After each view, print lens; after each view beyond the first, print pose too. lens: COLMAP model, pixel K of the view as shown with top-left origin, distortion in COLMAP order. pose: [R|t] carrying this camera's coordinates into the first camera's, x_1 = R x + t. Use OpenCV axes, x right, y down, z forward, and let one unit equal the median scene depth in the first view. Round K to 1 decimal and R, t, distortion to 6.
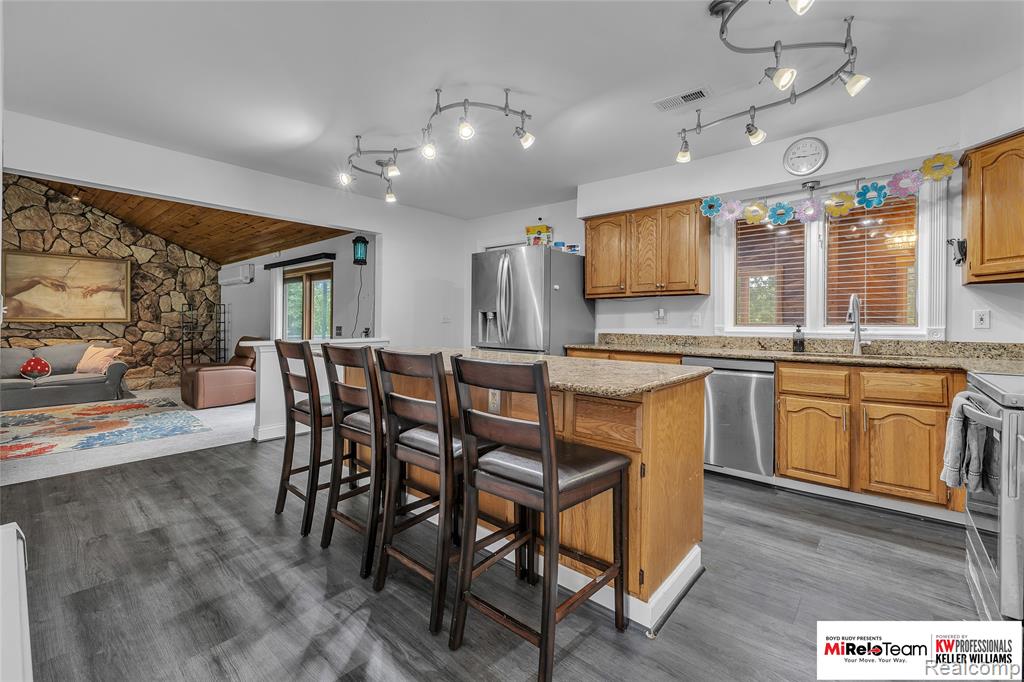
lens RADIAL K [[440.3, 0, 518.0], [0, 440.3, 321.4], [0, 0, 1]] dist [0.004023, 0.000016]
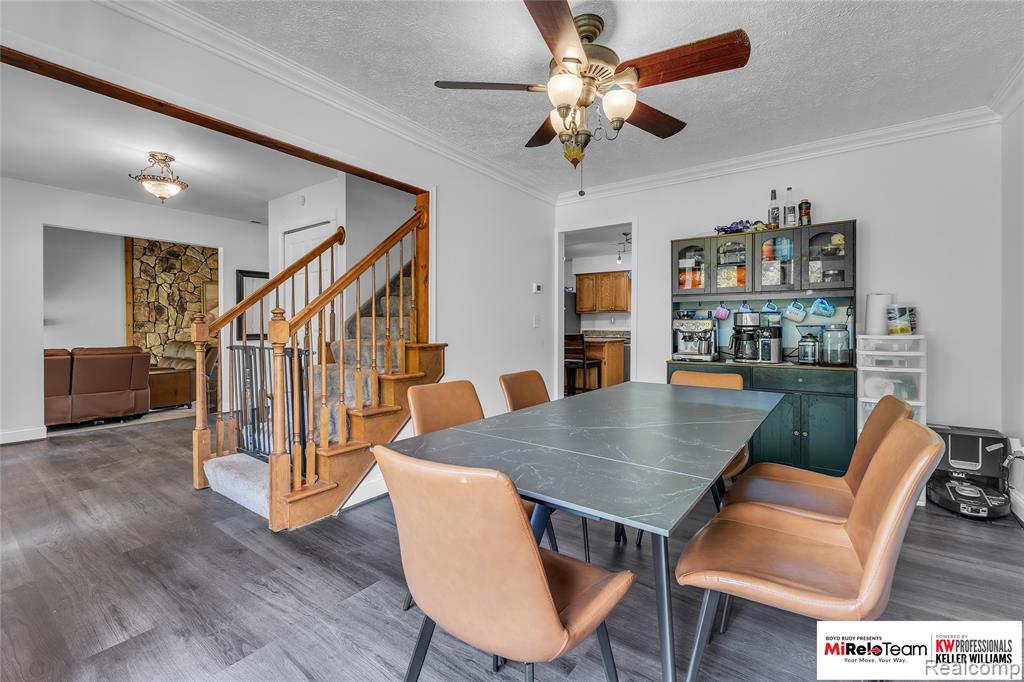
lens RADIAL K [[440.3, 0, 514.3], [0, 440.3, 331.5], [0, 0, 1]] dist [0.004023, 0.000016]
pose [[0.996657, -0.008224, 0.081285, -0.184980], [0.007067, 0.999870, 0.014516, -0.000019], [-0.081394, -0.013893, 0.996585, -0.626074]]
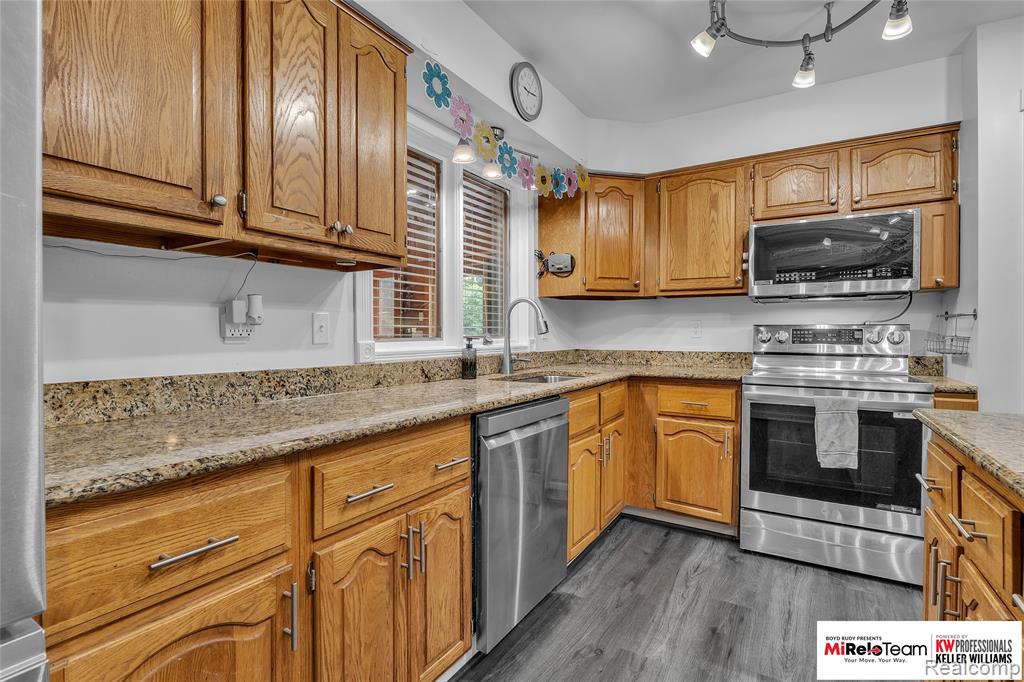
lens RADIAL K [[480.0, 0, 516.5], [0, 480.0, 340.1], [0, 0, 1]] dist [-0.005035, -0.000503]
pose [[-0.160927, -0.018543, 0.986792, -0.039837], [-0.001413, 0.999827, 0.018558, -0.000700], [-0.986965, 0.001592, -0.160925, 0.498438]]
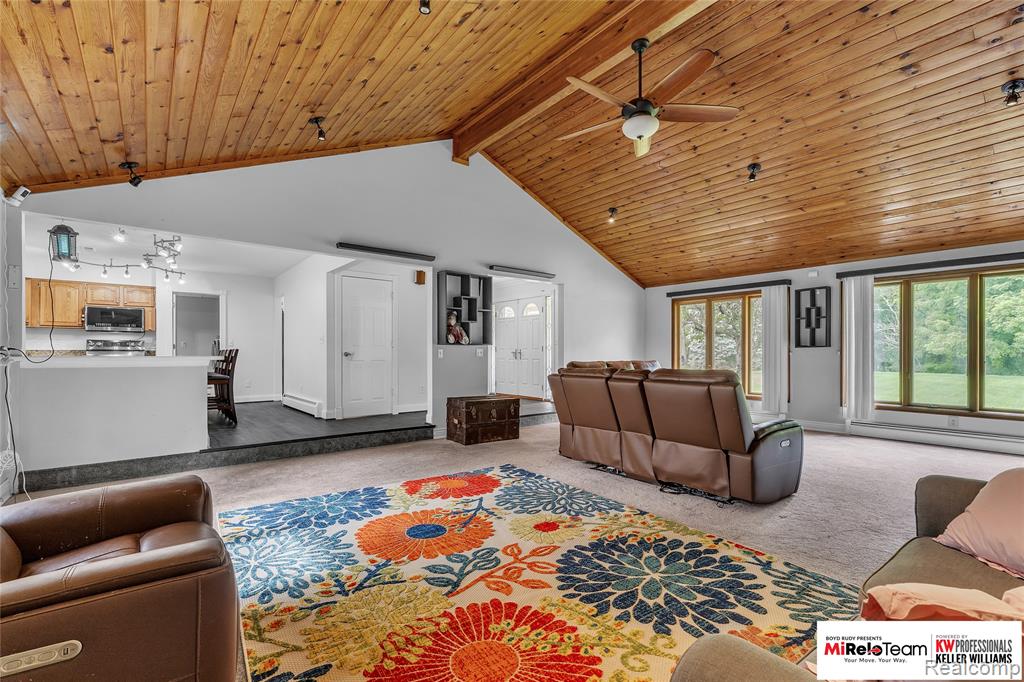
lens RADIAL K [[450.4, 0, 517.7], [0, 450.4, 349.5], [0, 0, 1]] dist [-0.001939, 0.001336]
pose [[-0.984999, -0.003709, 0.172520, -0.877376], [-0.004647, 0.999977, -0.005031, 0.017695], [-0.172498, -0.005758, -0.984993, 1.120973]]
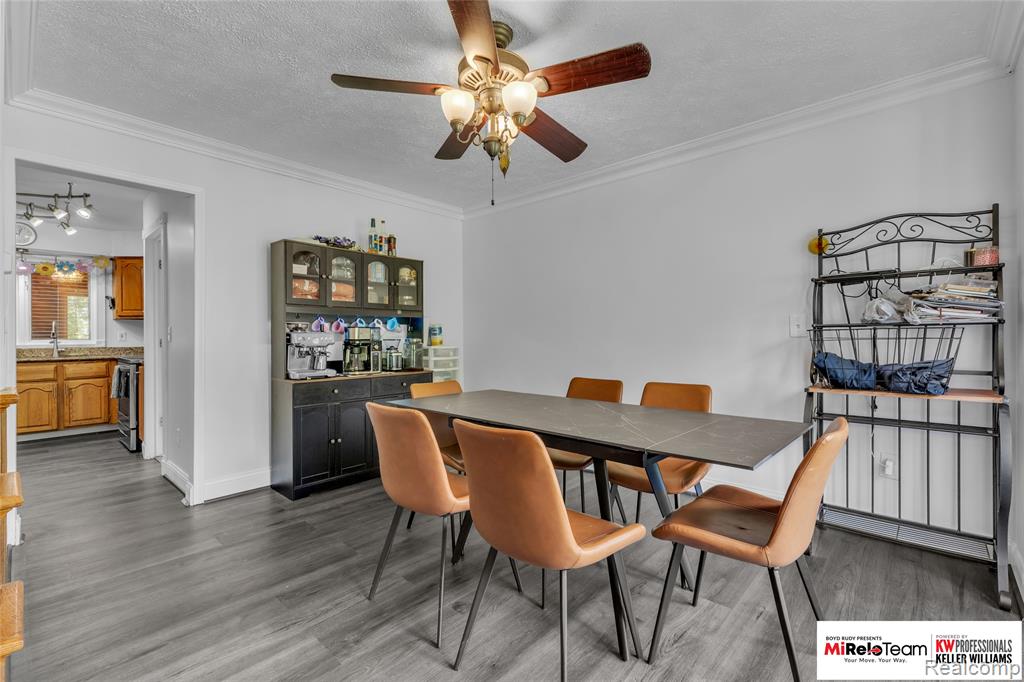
lens RADIAL K [[450.4, 0, 515.6], [0, 450.4, 341.5], [0, 0, 1]] dist [-0.001939, 0.001336]
pose [[0.028045, -0.009884, 0.999558, -0.404929], [0.000104, 0.999951, 0.009885, -0.000400], [-0.999607, -0.000174, 0.028044, -0.363194]]
